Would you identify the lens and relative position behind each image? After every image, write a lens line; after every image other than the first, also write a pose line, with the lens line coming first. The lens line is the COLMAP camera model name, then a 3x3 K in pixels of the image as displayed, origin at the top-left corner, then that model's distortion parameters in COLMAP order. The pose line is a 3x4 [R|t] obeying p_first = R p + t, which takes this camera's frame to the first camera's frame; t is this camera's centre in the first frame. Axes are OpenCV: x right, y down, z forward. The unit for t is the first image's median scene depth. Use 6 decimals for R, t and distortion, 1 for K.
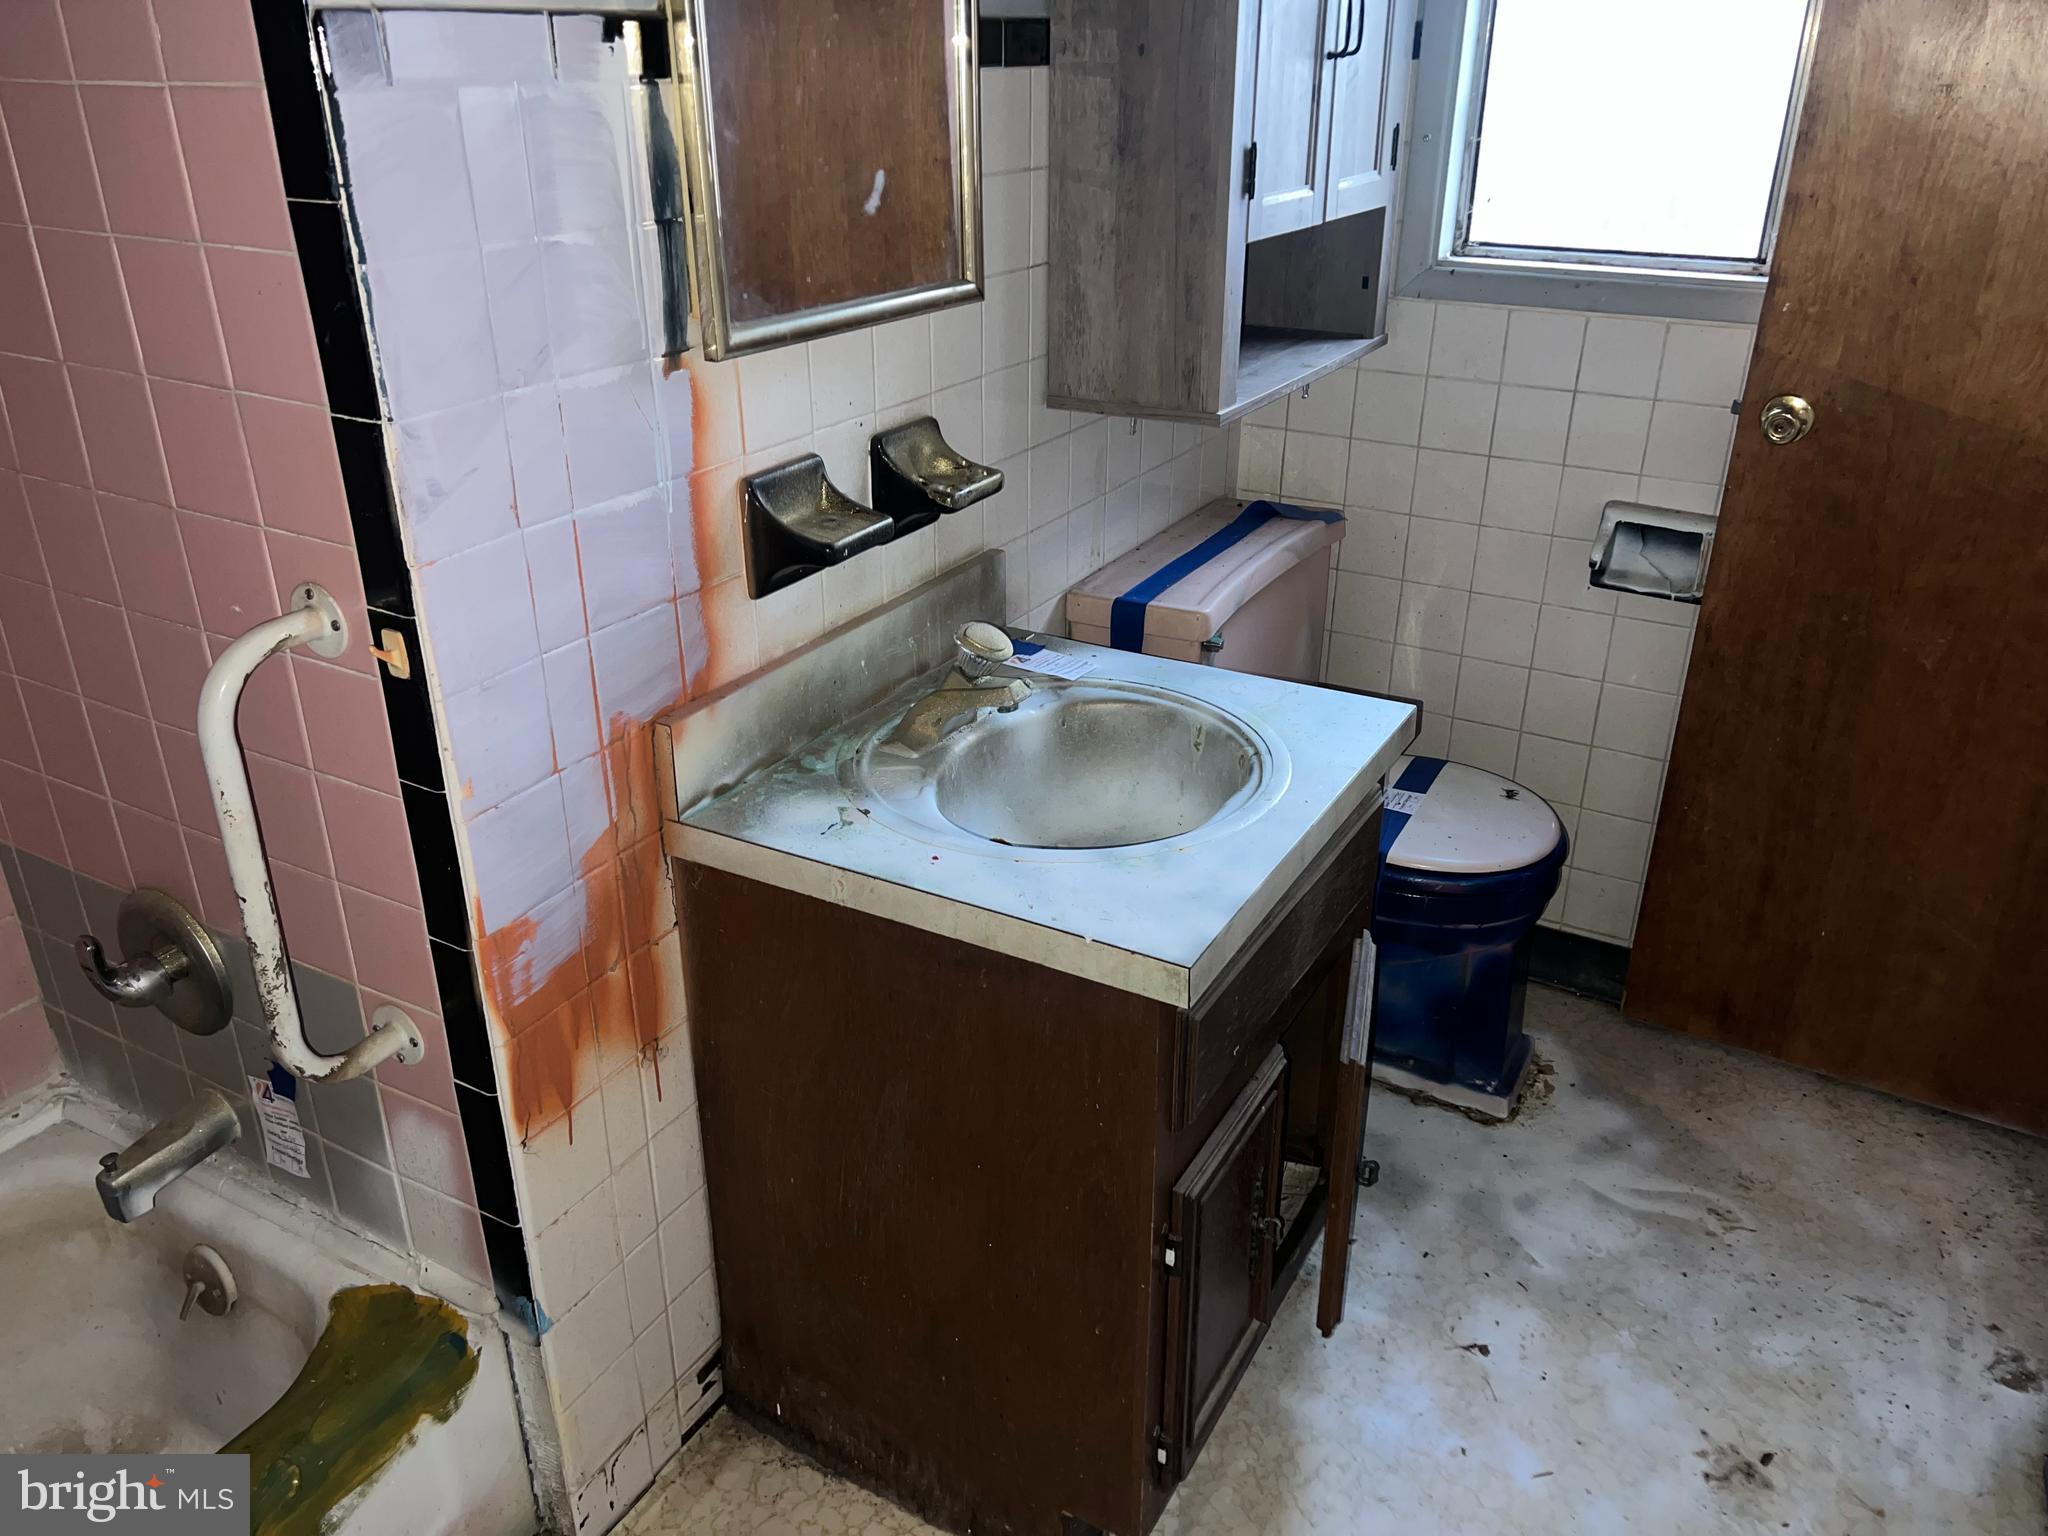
lens RADIAL K [[1541.5, 0, 1020.4], [0, 1541.5, 758.0], [0, 0, 1]] dist [0.039478, -0.040362]
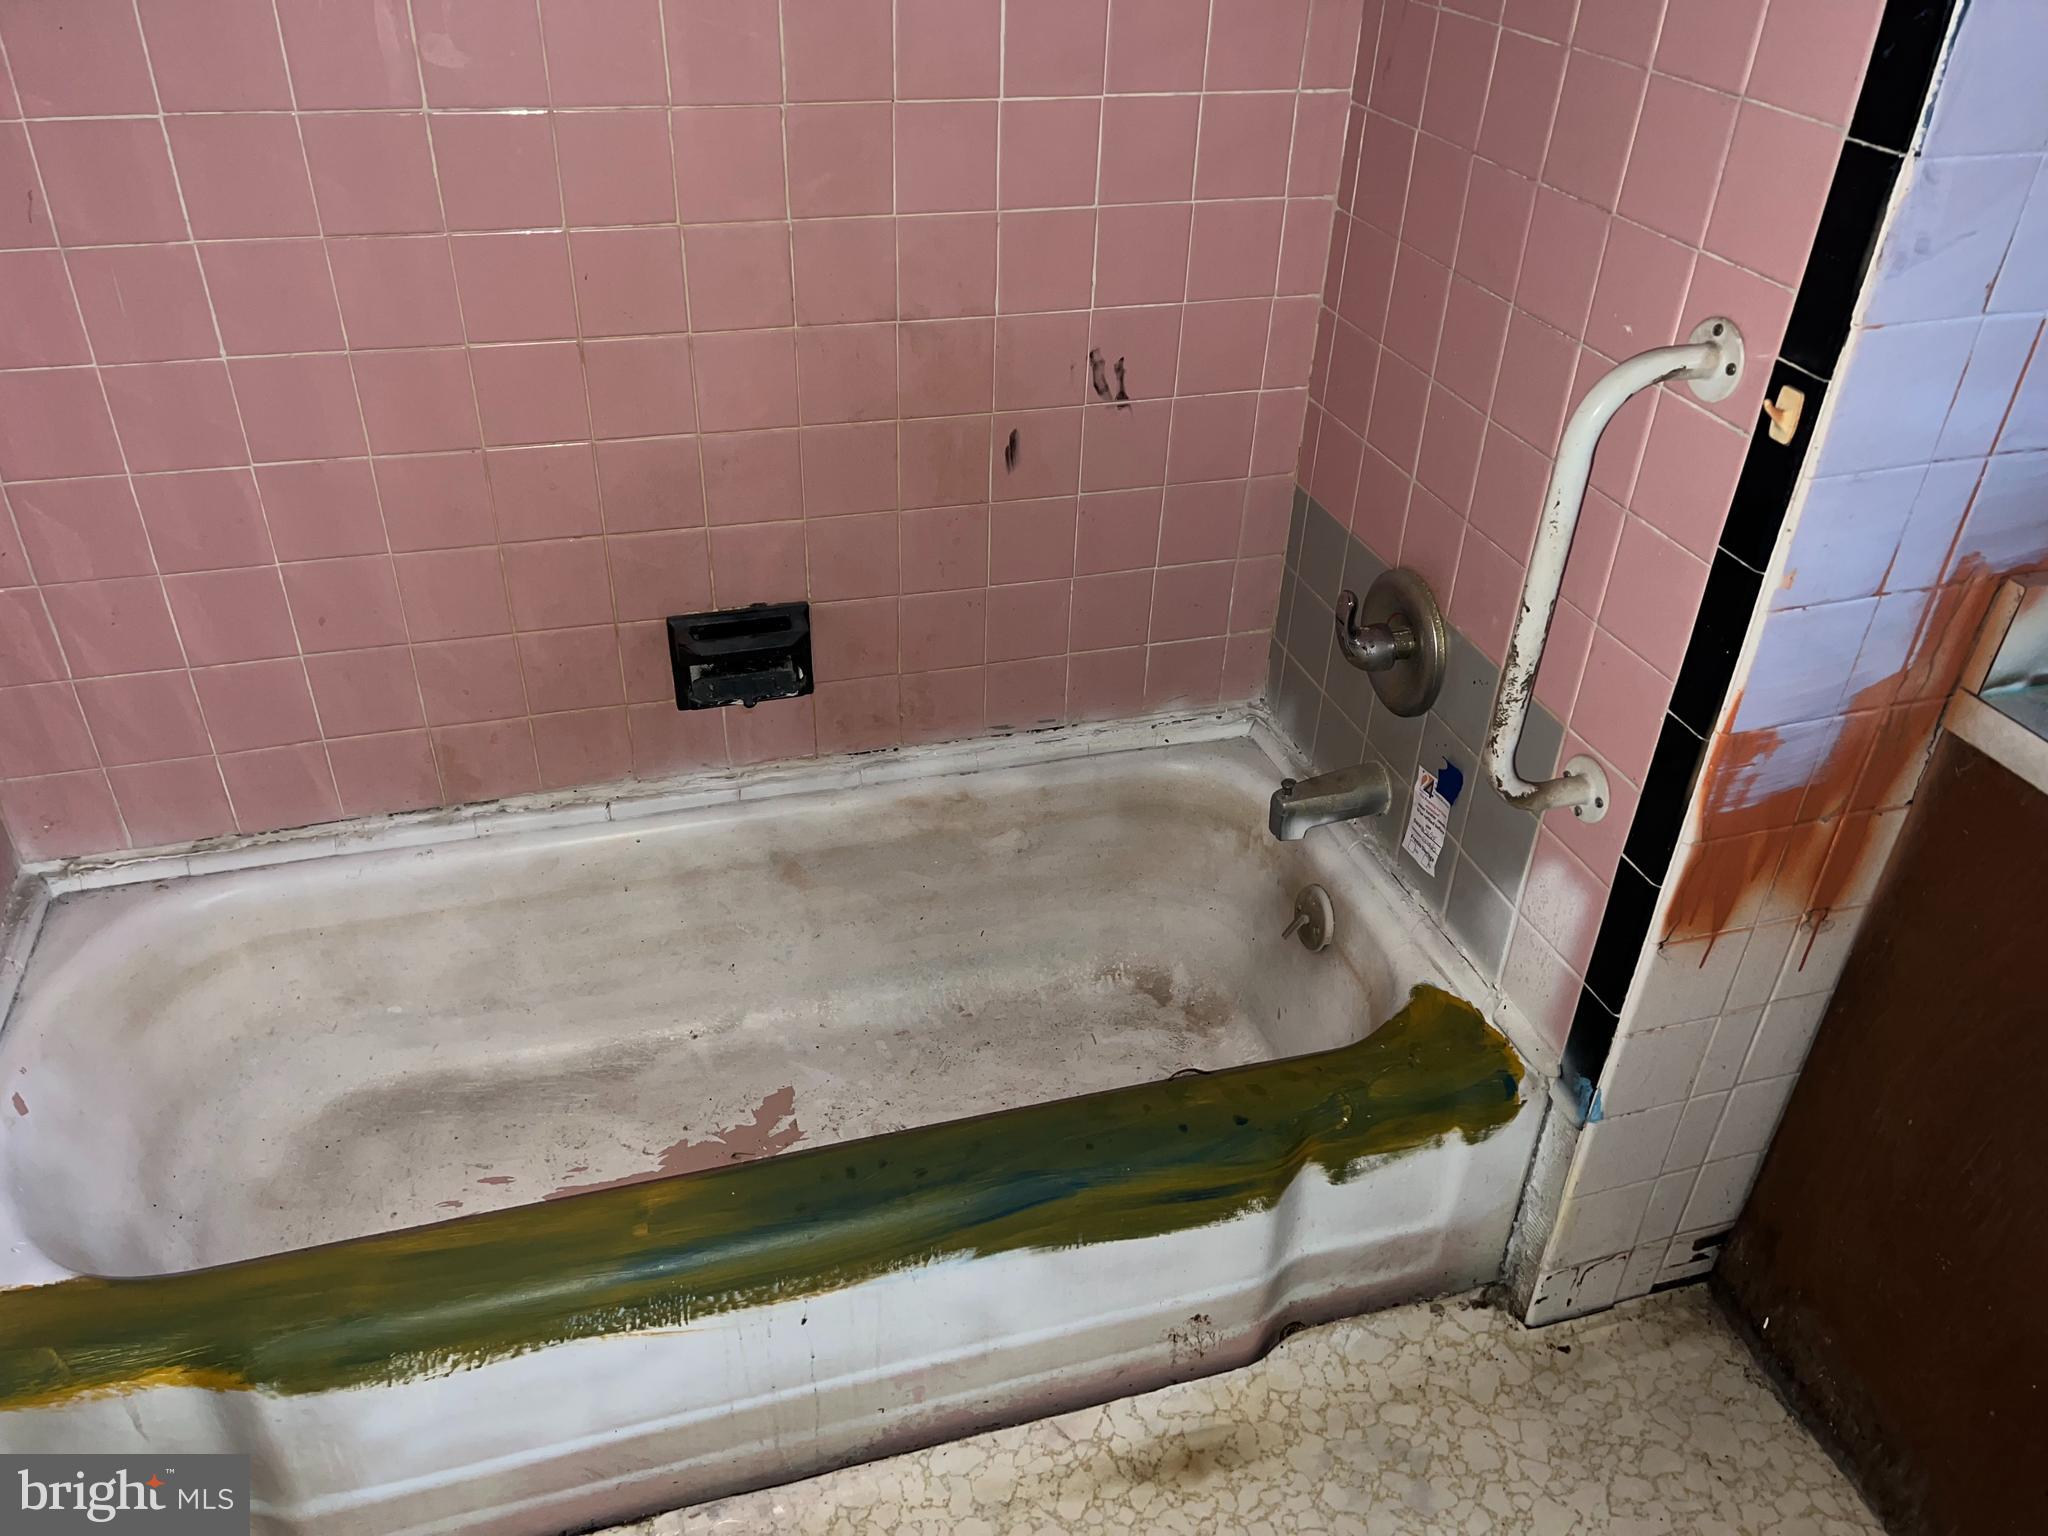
lens RADIAL K [[1541.5, 0, 1028.5], [0, 1541.5, 770.7], [0, 0, 1]] dist [0.039478, -0.040362]
pose [[0.719208, 0.402331, -0.566454, -0.095075], [-0.319214, 0.915482, 0.244938, 0.036213], [0.617124, 0.004659, 0.786852, -0.007667]]
